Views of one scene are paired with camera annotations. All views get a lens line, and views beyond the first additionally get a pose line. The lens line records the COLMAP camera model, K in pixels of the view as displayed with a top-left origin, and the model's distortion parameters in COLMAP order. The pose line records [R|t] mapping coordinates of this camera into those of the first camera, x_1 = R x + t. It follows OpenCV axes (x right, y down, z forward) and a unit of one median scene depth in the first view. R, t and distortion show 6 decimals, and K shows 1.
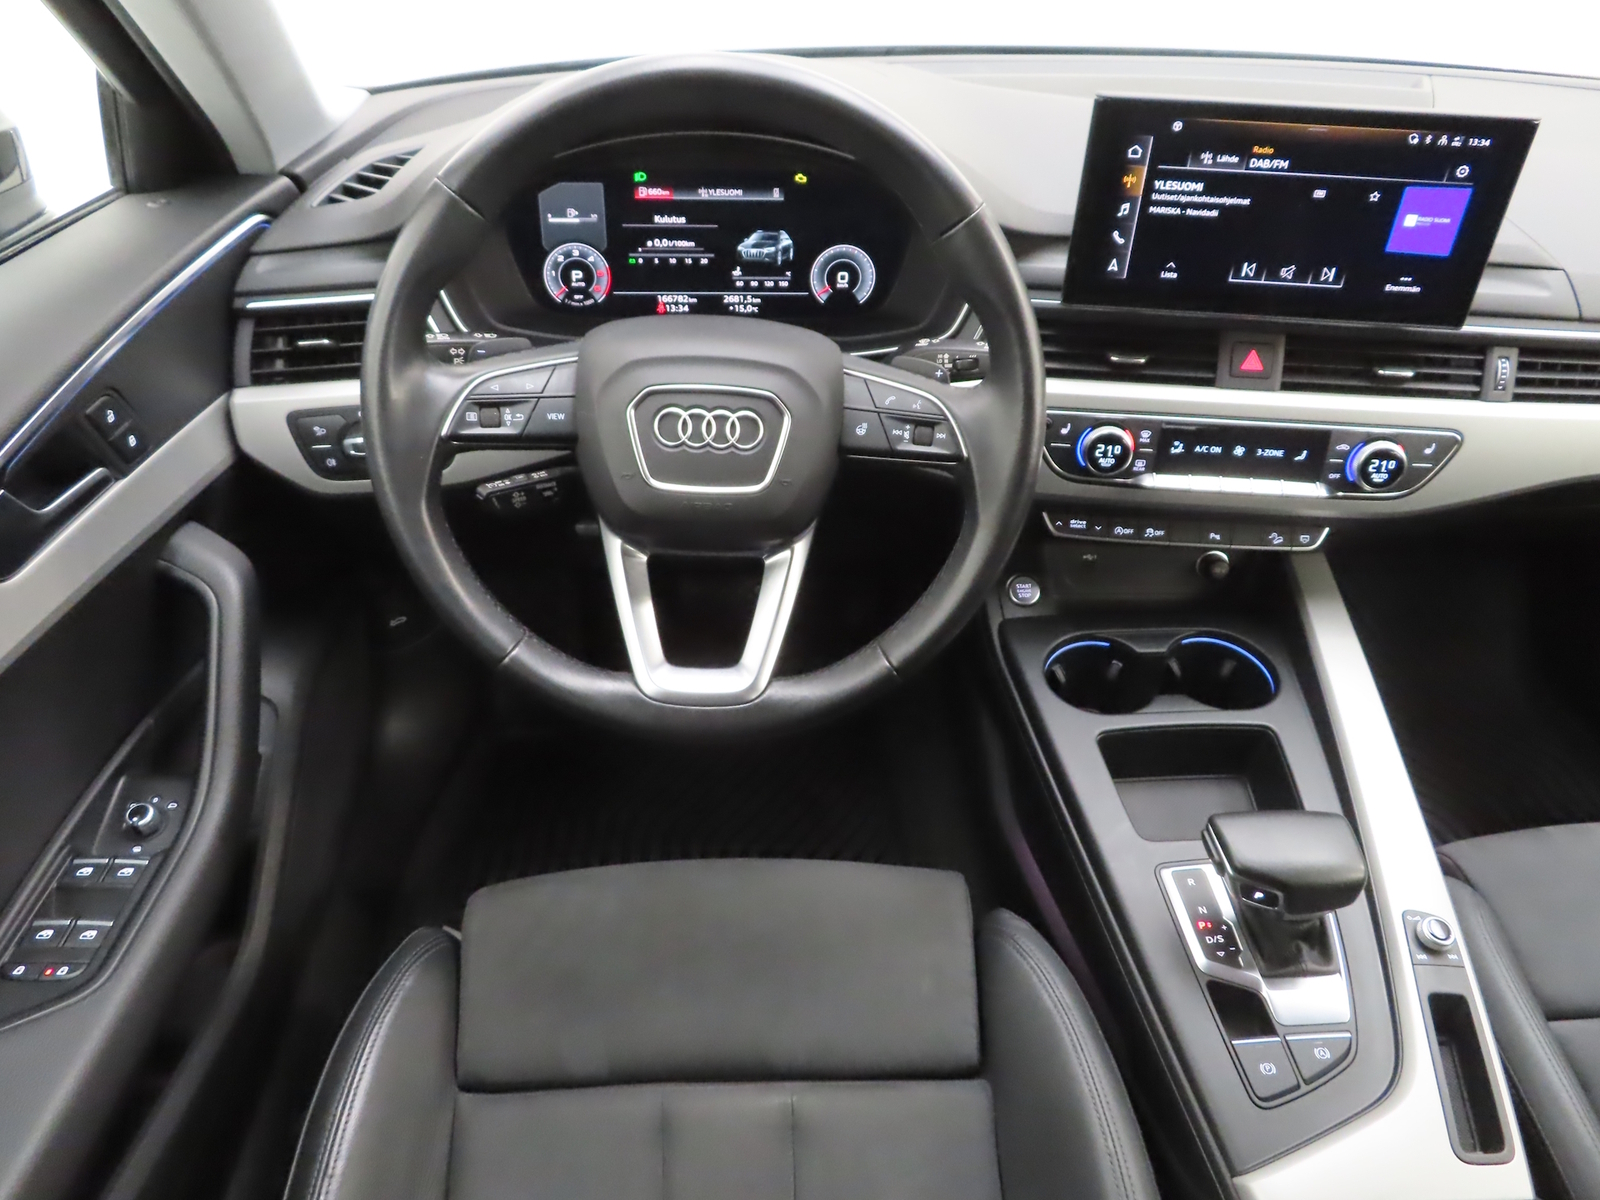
lens RADIAL K [[1141.7, 0, 800.0], [0, 1141.7, 600.0], [0, 0, 1]] dist [-0.009062, 0.003133]
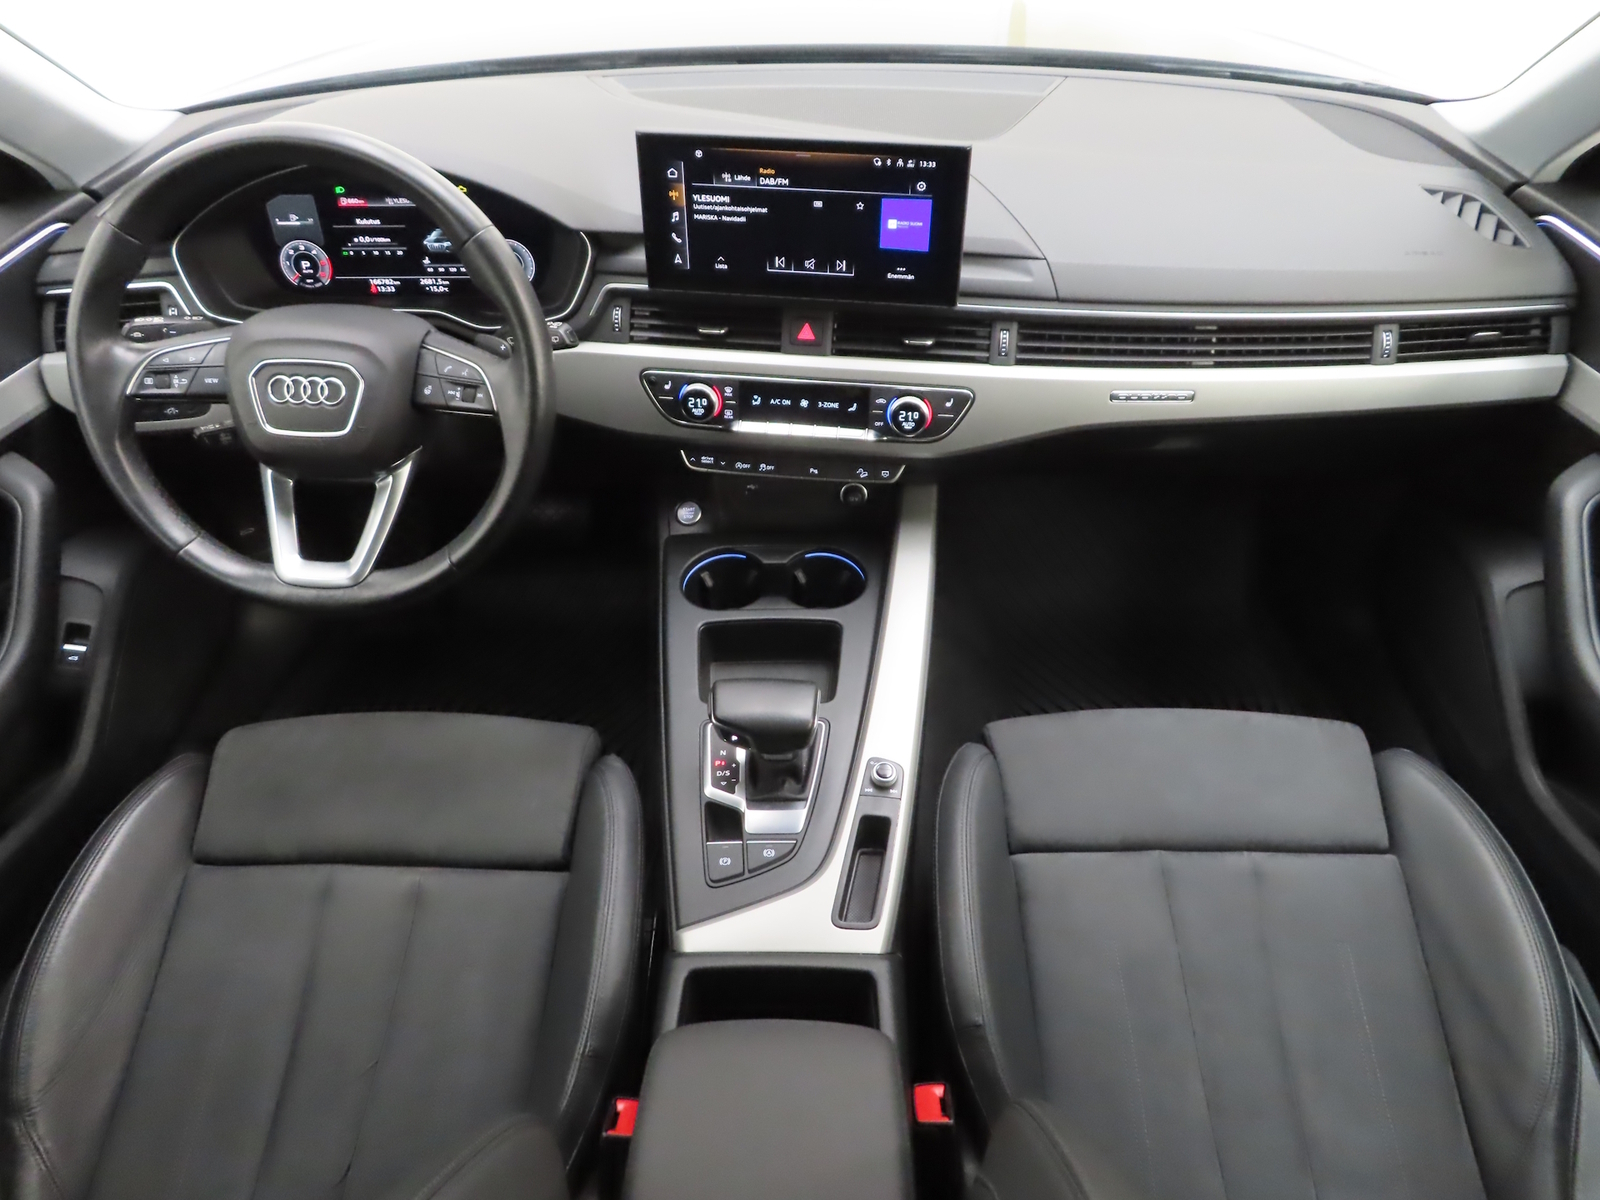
lens RADIAL K [[1141.7, 0, 800.0], [0, 1141.7, 600.0], [0, 0, 1]] dist [-0.009062, 0.003133]
pose [[0.996280, 0.020660, -0.083666, 0.532601], [-0.015478, 0.997949, 0.062121, 0.009287], [0.084777, -0.060594, 0.994556, -0.297528]]
